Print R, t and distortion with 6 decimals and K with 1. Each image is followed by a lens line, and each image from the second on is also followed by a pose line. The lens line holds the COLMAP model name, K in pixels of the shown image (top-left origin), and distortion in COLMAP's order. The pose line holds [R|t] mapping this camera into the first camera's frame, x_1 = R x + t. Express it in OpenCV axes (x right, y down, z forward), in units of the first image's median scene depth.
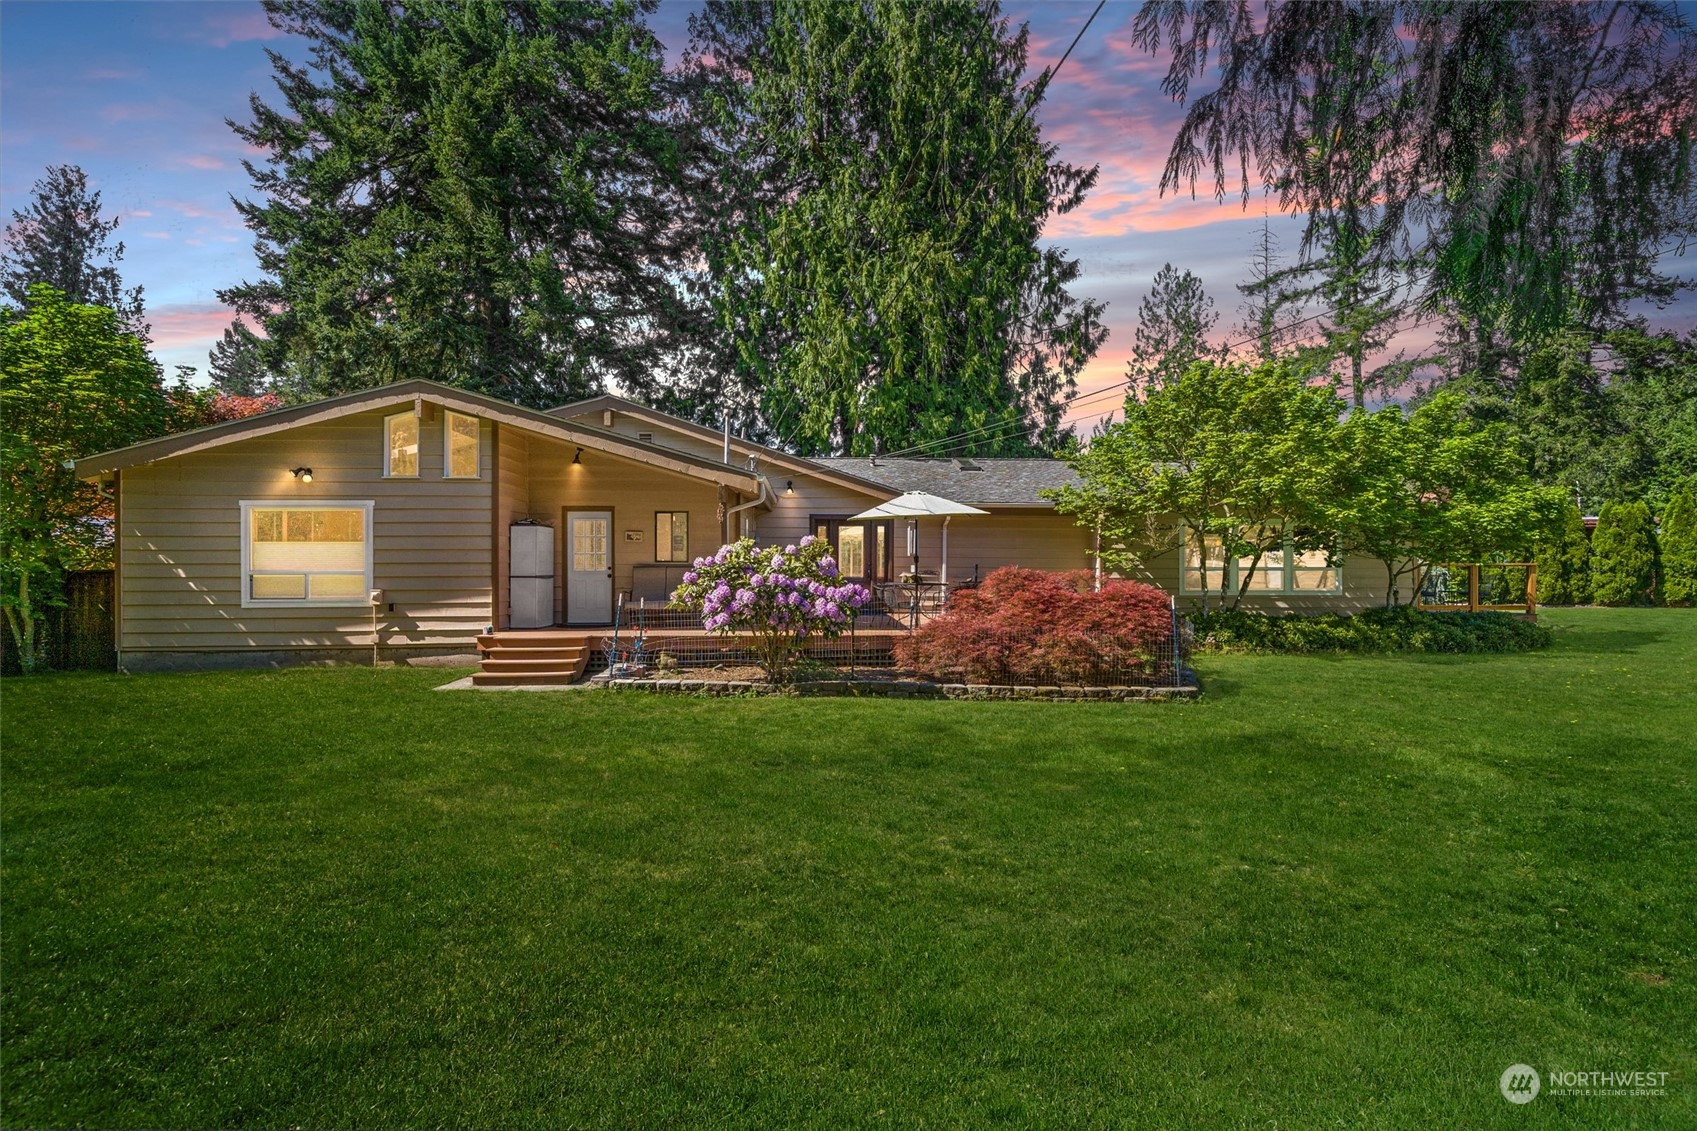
lens RADIAL K [[797.3, 0, 837.5], [0, 797.3, 567.5], [0, 0, 1]] dist [0.005101, 0.001012]
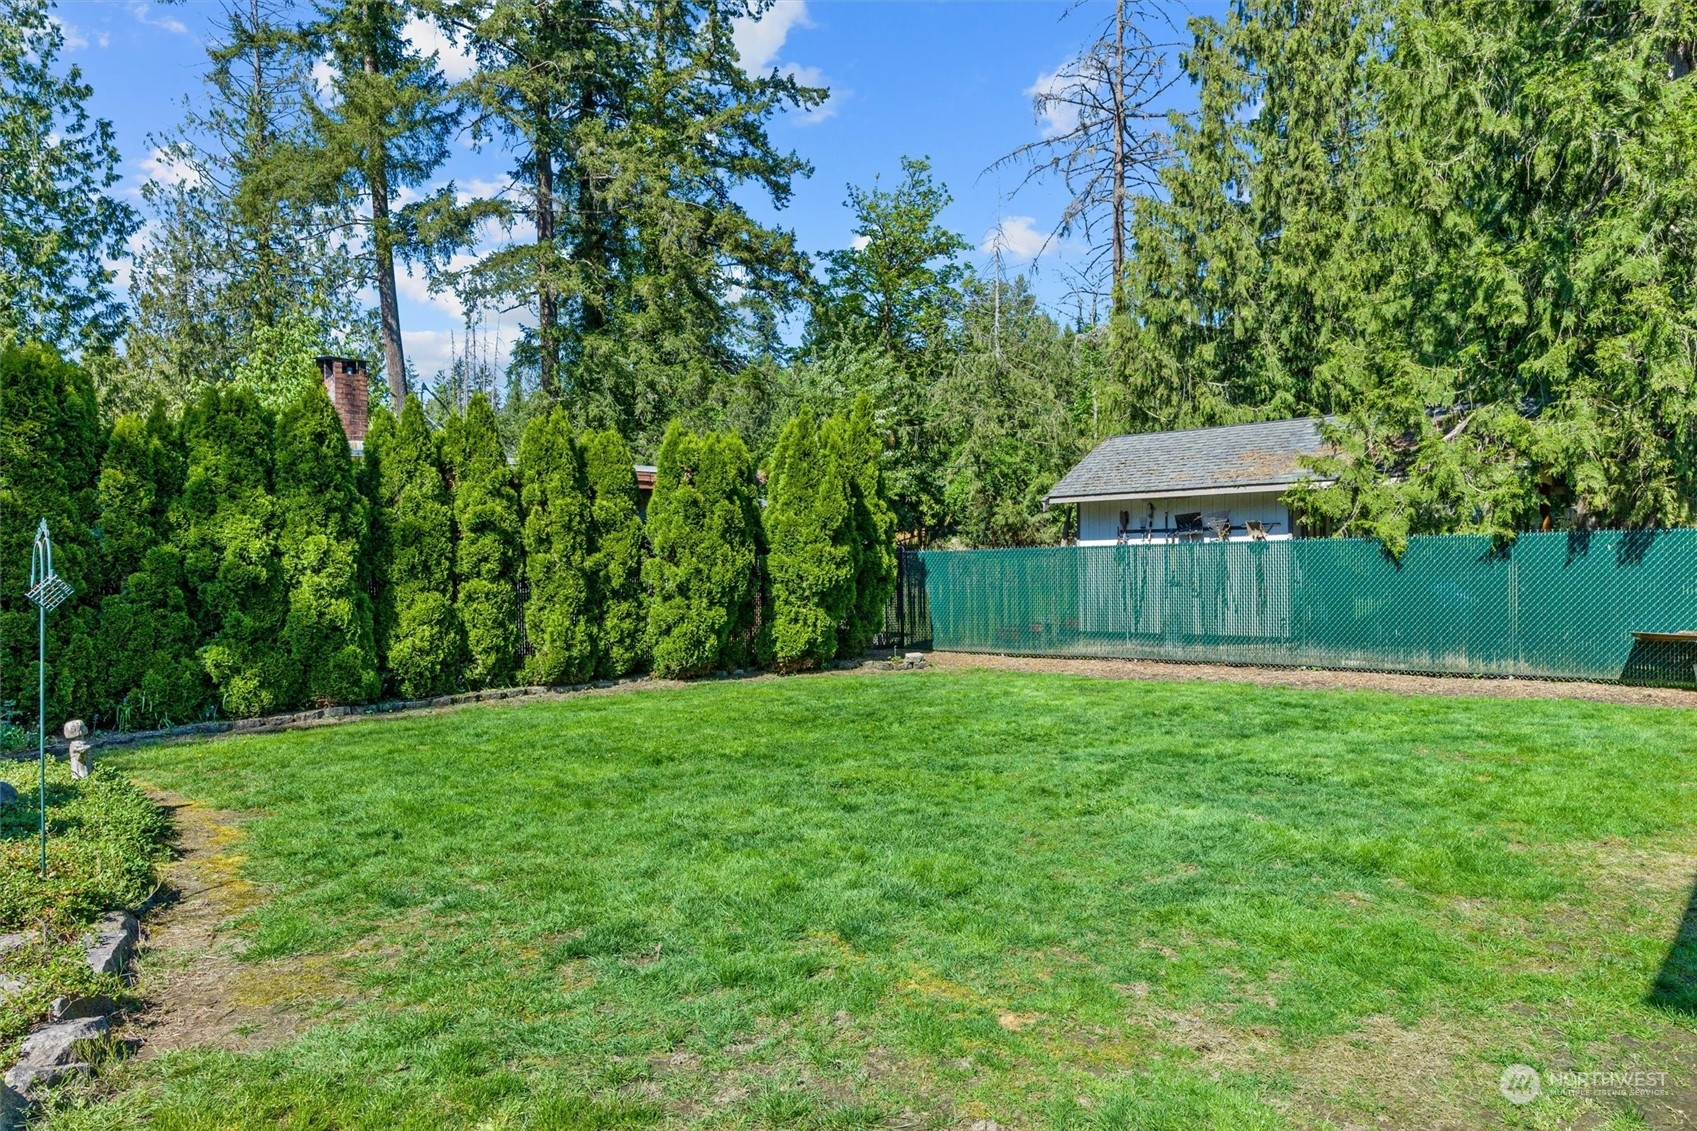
lens RADIAL K [[797.3, 0, 850.3], [0, 797.3, 560.1], [0, 0, 1]] dist [0.005101, 0.001012]
pose [[0.646871, -0.000197, 0.762600, 0.705310], [0.011112, 0.999896, -0.009167, -0.007824], [-0.762519, 0.014404, 0.646806, 0.667099]]
